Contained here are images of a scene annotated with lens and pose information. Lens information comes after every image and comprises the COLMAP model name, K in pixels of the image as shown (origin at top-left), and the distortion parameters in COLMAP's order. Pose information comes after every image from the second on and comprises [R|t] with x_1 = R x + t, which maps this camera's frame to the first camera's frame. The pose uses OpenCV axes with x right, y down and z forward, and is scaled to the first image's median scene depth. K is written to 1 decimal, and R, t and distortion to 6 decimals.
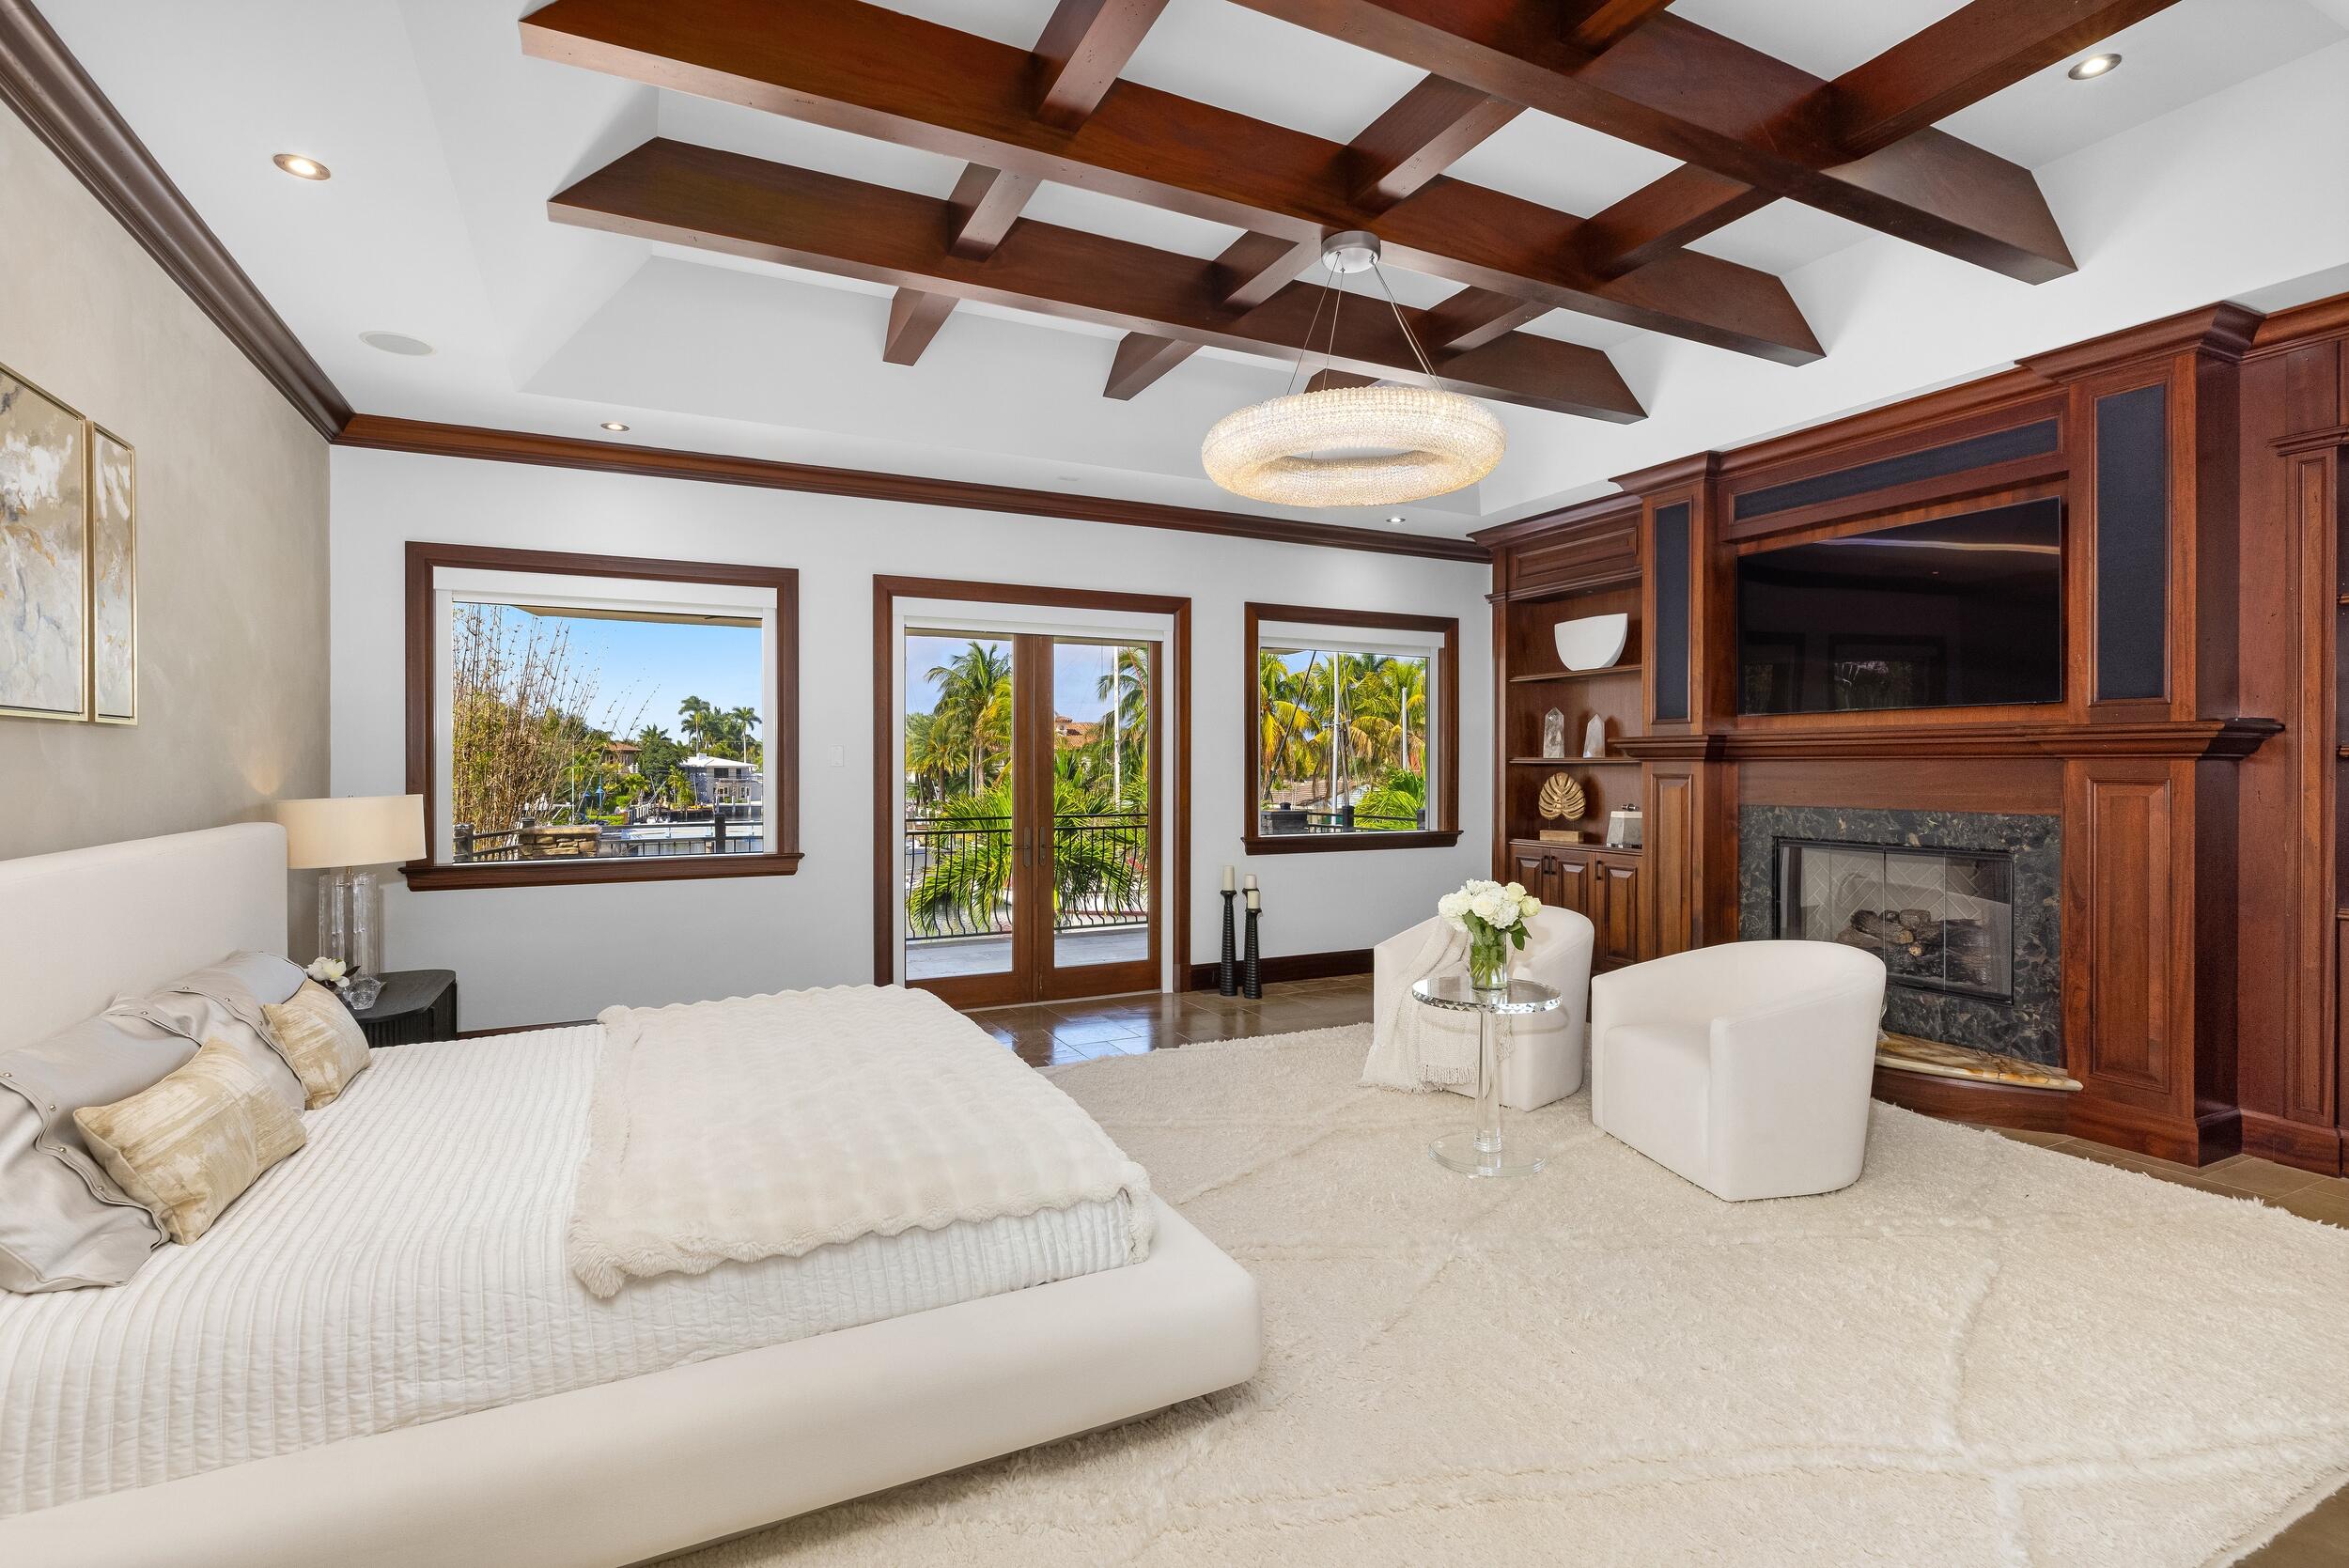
lens RADIAL K [[1097.8, 0, 1175.5], [0, 1097.8, 774.7], [0, 0, 1]] dist [-0.001567, -0.000168]
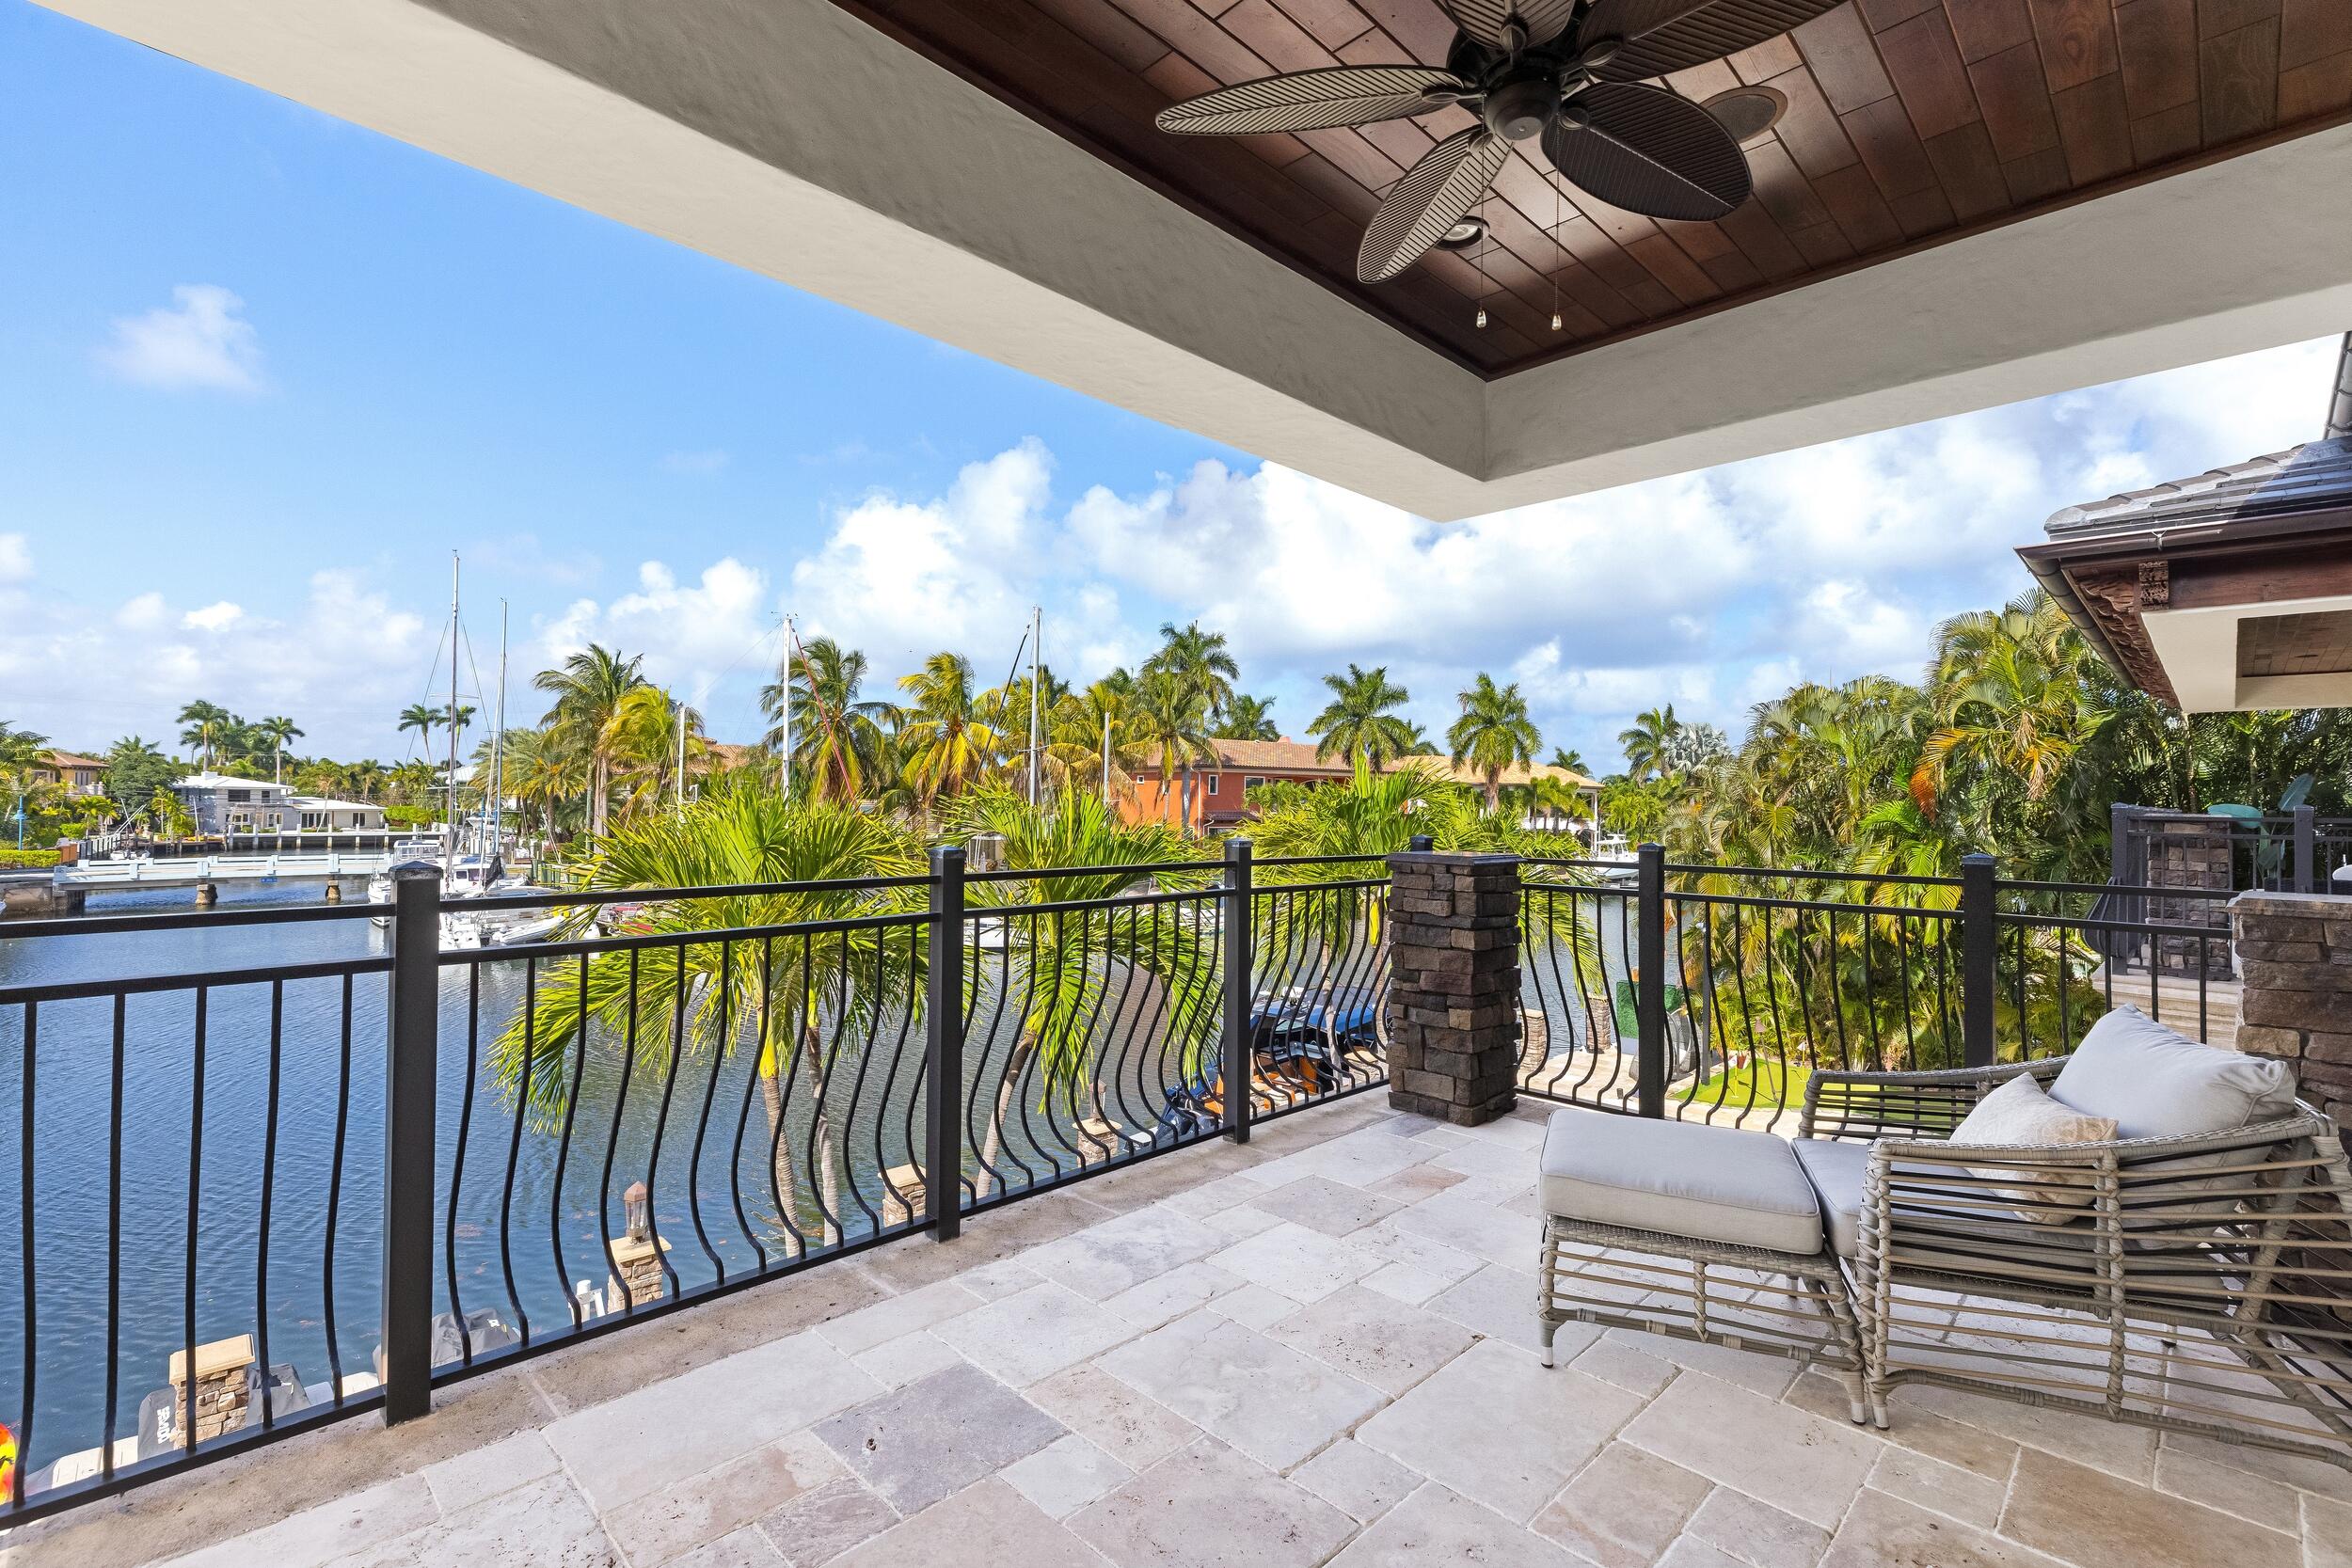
lens RADIAL K [[1049.2, 0, 1183.6], [0, 1049.2, 798.7], [0, 0, 1]] dist [0.004237, 0.000415]
pose [[0.945763, 0.011127, 0.324667, -0.188343], [-0.008844, 0.999925, -0.008506, 0.021271], [-0.324737, 0.005174, 0.945790, 0.996837]]
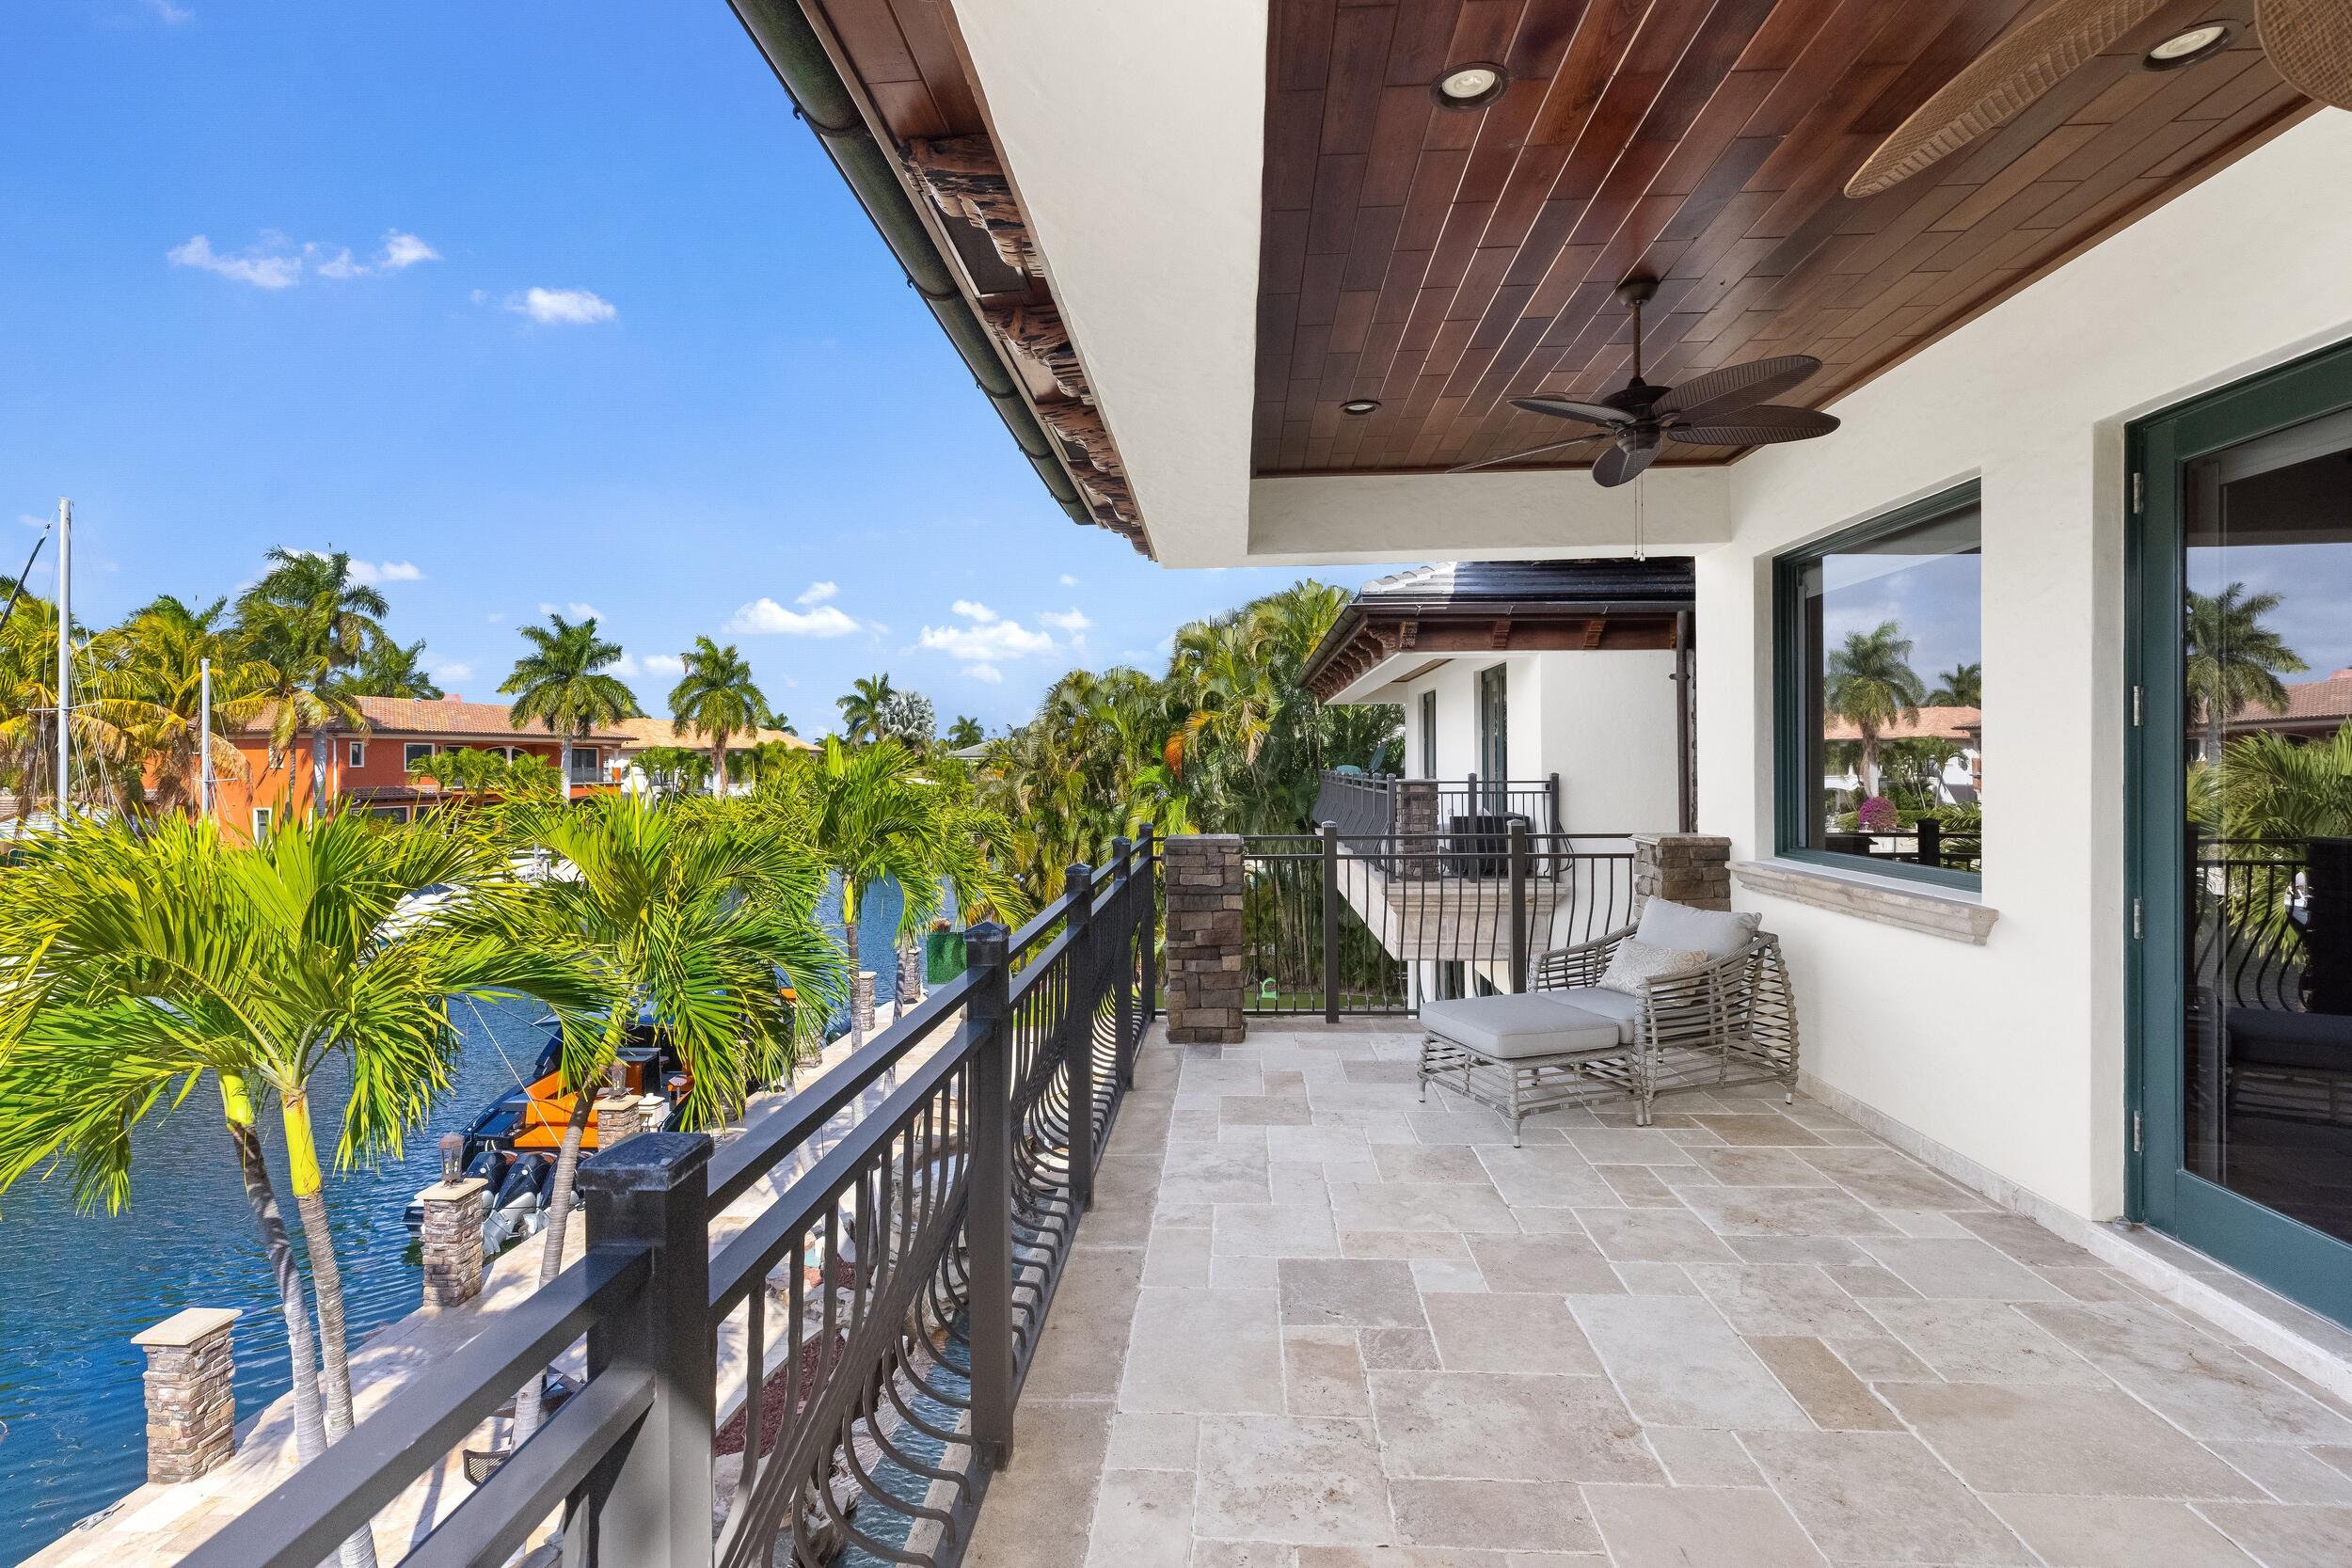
lens RADIAL K [[1055.6, 0, 1173.1], [0, 1055.6, 776.5], [0, 0, 1]] dist [0.000357, -0.000054]
pose [[0.497923, -0.016444, 0.867065, -0.526508], [0.017123, 0.999812, 0.009129, -0.005188], [-0.867052, 0.010301, 0.498111, 1.148468]]
